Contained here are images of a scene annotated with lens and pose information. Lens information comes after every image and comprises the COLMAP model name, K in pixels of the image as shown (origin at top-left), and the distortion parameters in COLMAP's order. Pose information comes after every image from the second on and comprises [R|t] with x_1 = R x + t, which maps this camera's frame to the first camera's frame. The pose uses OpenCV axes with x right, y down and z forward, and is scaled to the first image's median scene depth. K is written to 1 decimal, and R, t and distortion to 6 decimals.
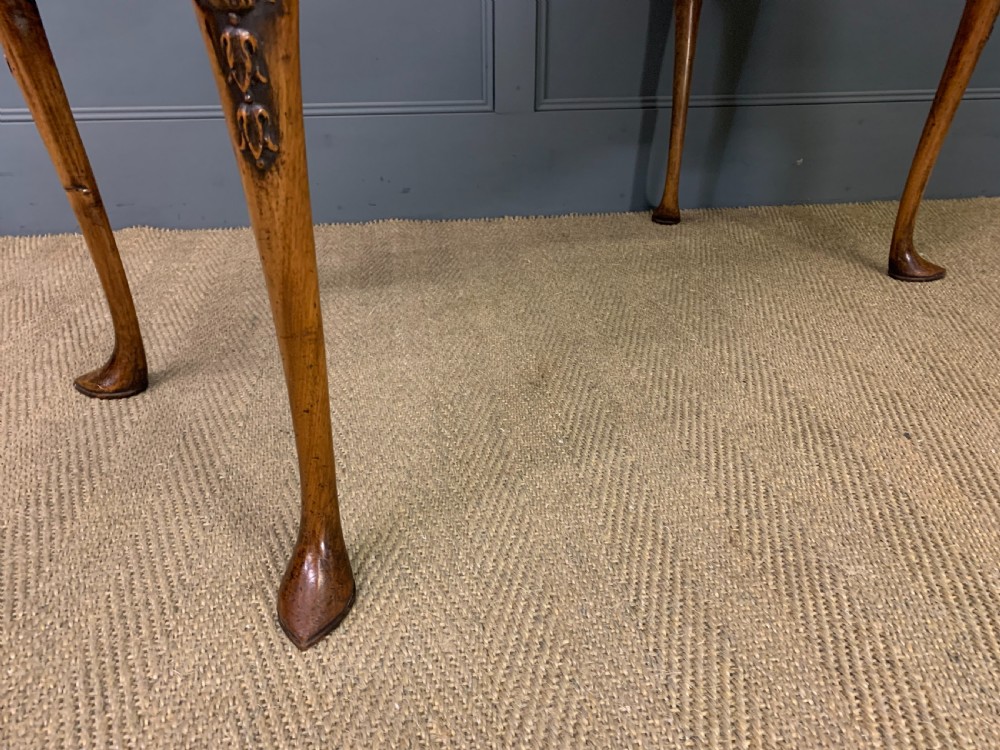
lens RADIAL K [[772.9, 0, 501.8], [0, 772.9, 380.9], [0, 0, 1]] dist [0.014925, 0.002442]
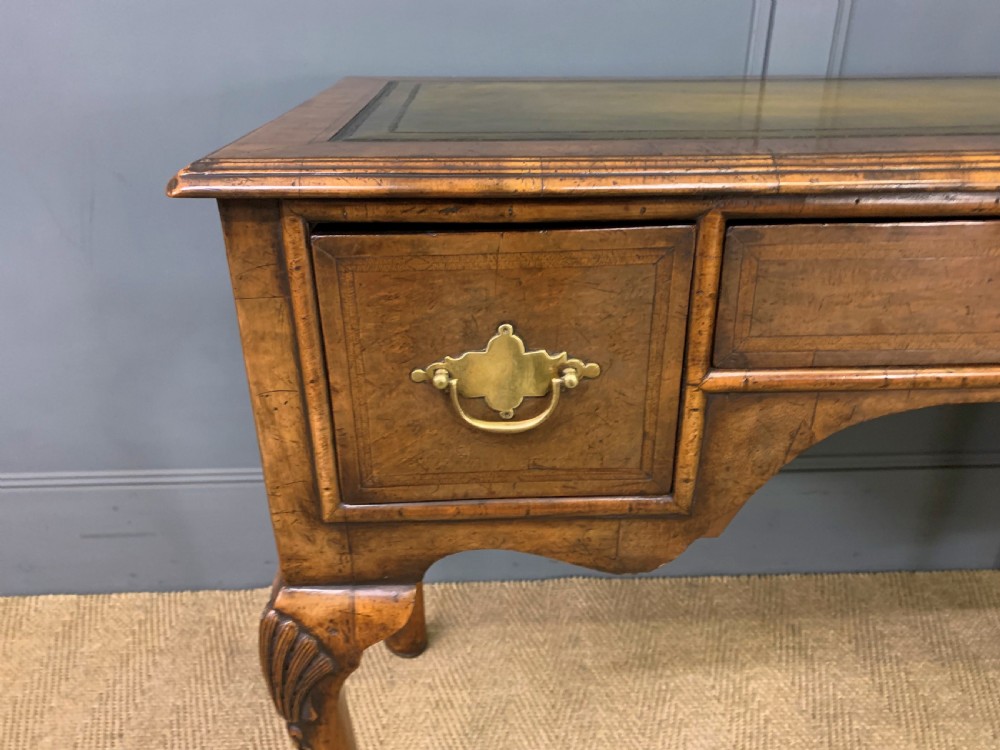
lens RADIAL K [[779.4, 0, 494.8], [0, 779.4, 380.1], [0, 0, 1]] dist [0.024500, 0.001168]
pose [[0.993382, 0.040985, -0.107292, -0.274430], [-0.043711, 0.998775, -0.023185, -0.754574], [0.106210, 0.027722, 0.993957, 0.265502]]
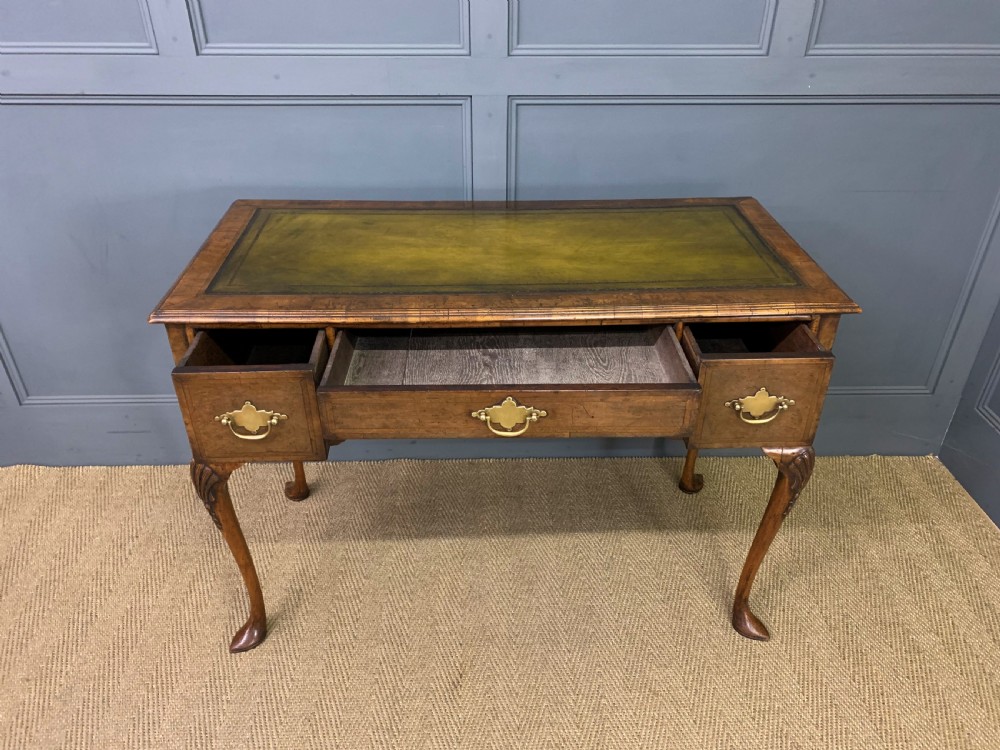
lens RADIAL K [[772.9, 0, 501.8], [0, 772.9, 380.9], [0, 0, 1]] dist [0.014925, 0.002442]
pose [[0.994395, 0.063671, -0.084405, 0.280807], [-0.055426, 0.993773, 0.096661, -0.940981], [0.090034, -0.091441, 0.991732, -0.708565]]
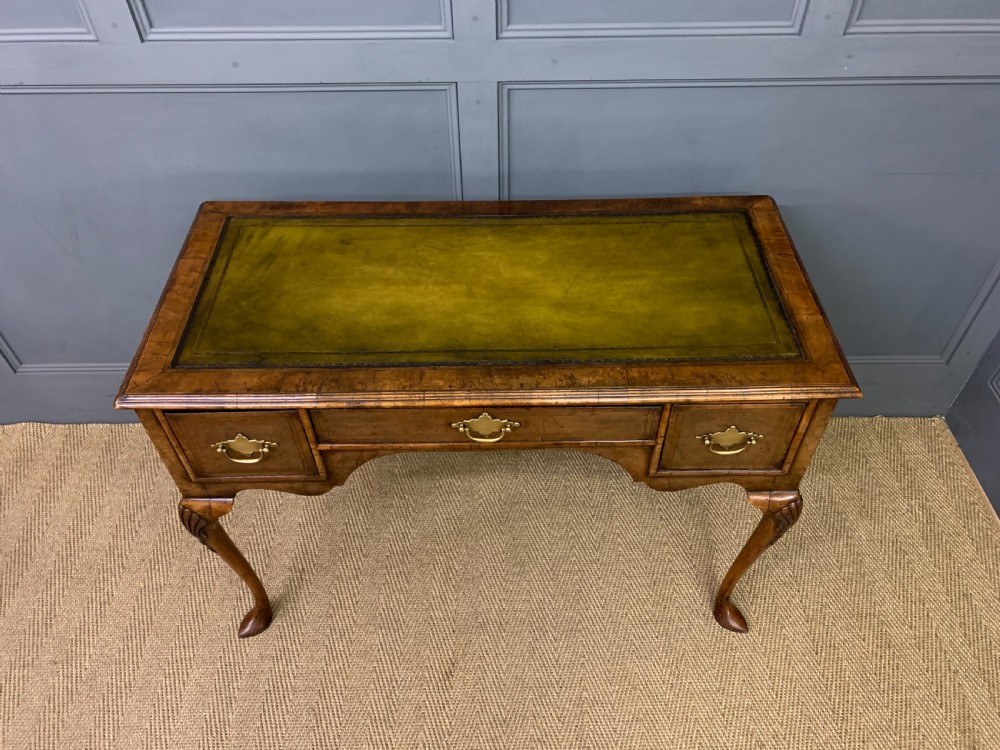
lens RADIAL K [[772.1, 0, 503.3], [0, 772.1, 381.9], [0, 0, 1]] dist [0.014673, 0.002835]
pose [[0.991540, 0.091503, -0.092065, 0.317816], [-0.054357, 0.936788, 0.345649, -1.455113], [0.117873, -0.337721, 0.933836, -0.525805]]
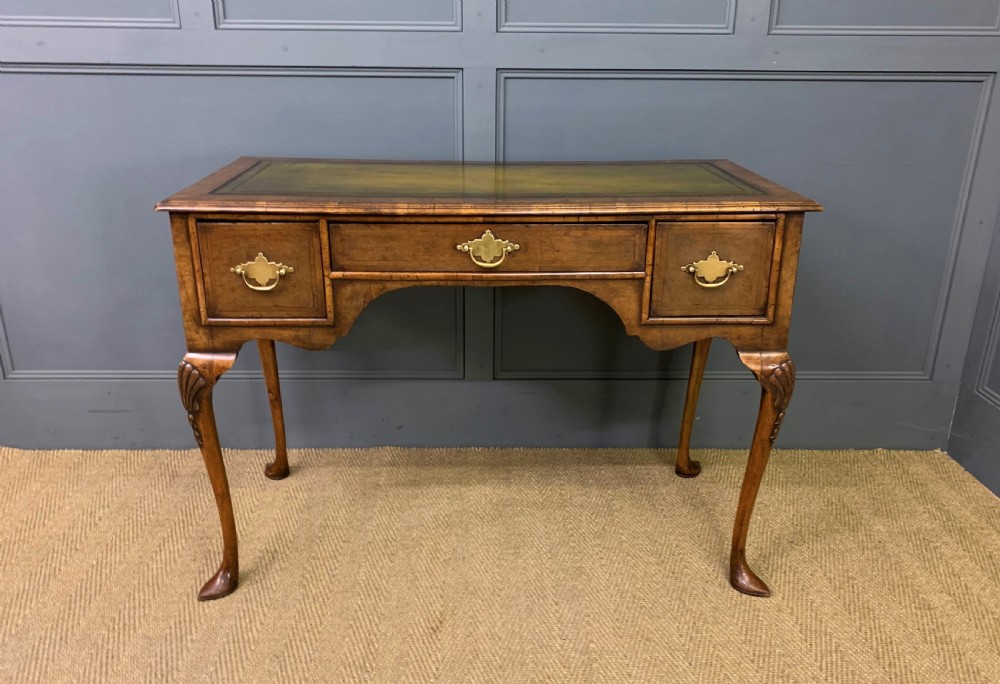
lens RADIAL K [[841.7, 0, 495.7], [0, 841.7, 334.0], [0, 0, 1]] dist [0.015178, 0.004581]
pose [[0.993002, 0.050547, -0.106729, 0.369342], [-0.063424, 0.990633, -0.120929, -0.451010], [0.099616, 0.126852, 0.986907, -0.897201]]
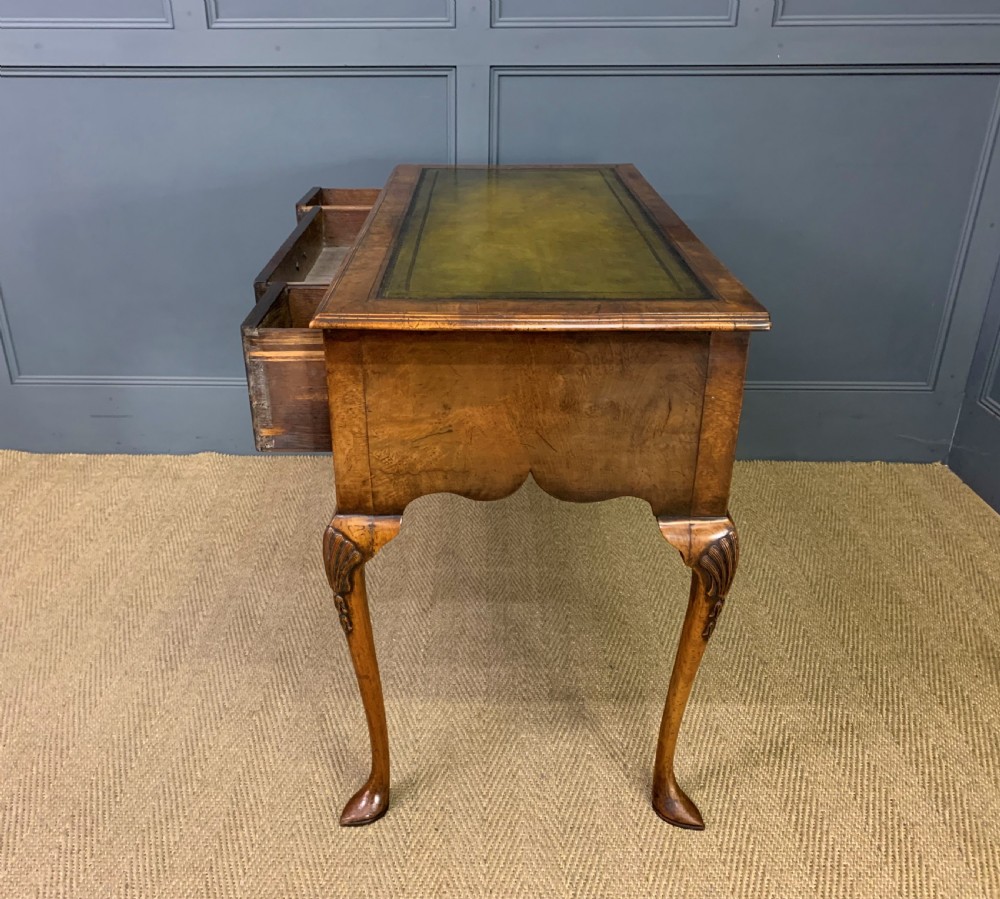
lens RADIAL K [[935.4, 0, 450.8], [0, 935.4, 460.4], [0, 0, 1]] dist [0.016944, -0.005167]
pose [[0.985861, 0.071177, -0.151694, 0.444686], [-0.074610, 0.997067, -0.017052, -0.339247], [0.150035, 0.028129, 0.988280, -1.200030]]
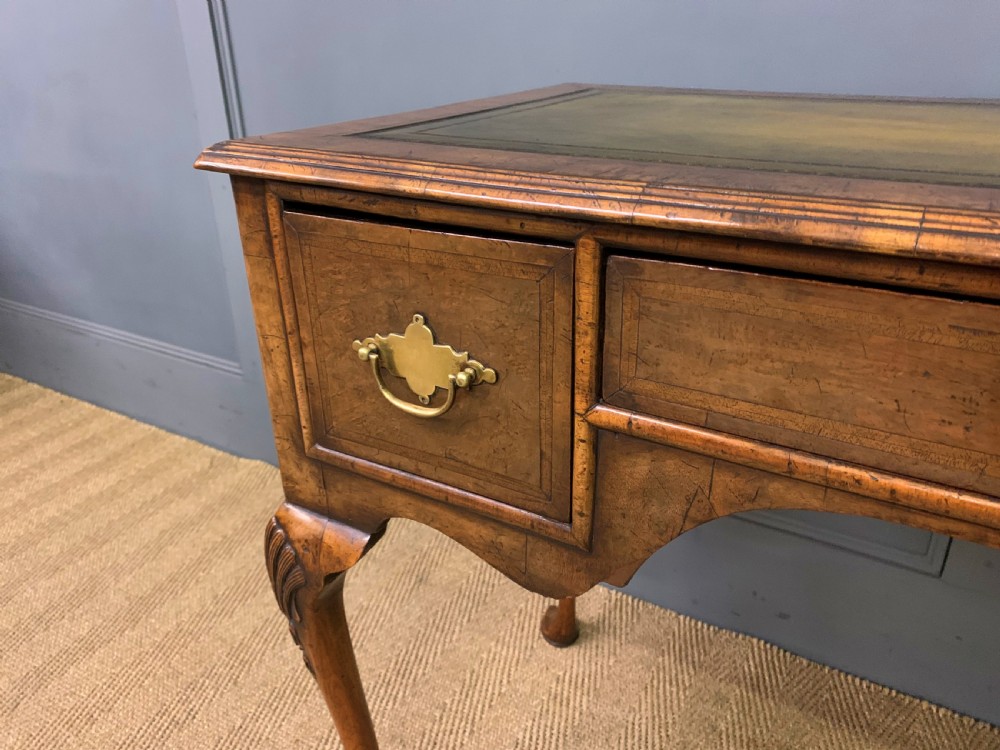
lens RADIAL K [[760.3, 0, 500.0], [0, 760.3, 375.0], [0, 0, 1]] dist [0.063273, -0.087930]
pose [[0.780161, 0.250932, -0.573046, 0.059263], [-0.275473, 0.960234, 0.045442, -0.805228], [0.561661, 0.122407, 0.818263, 0.373426]]
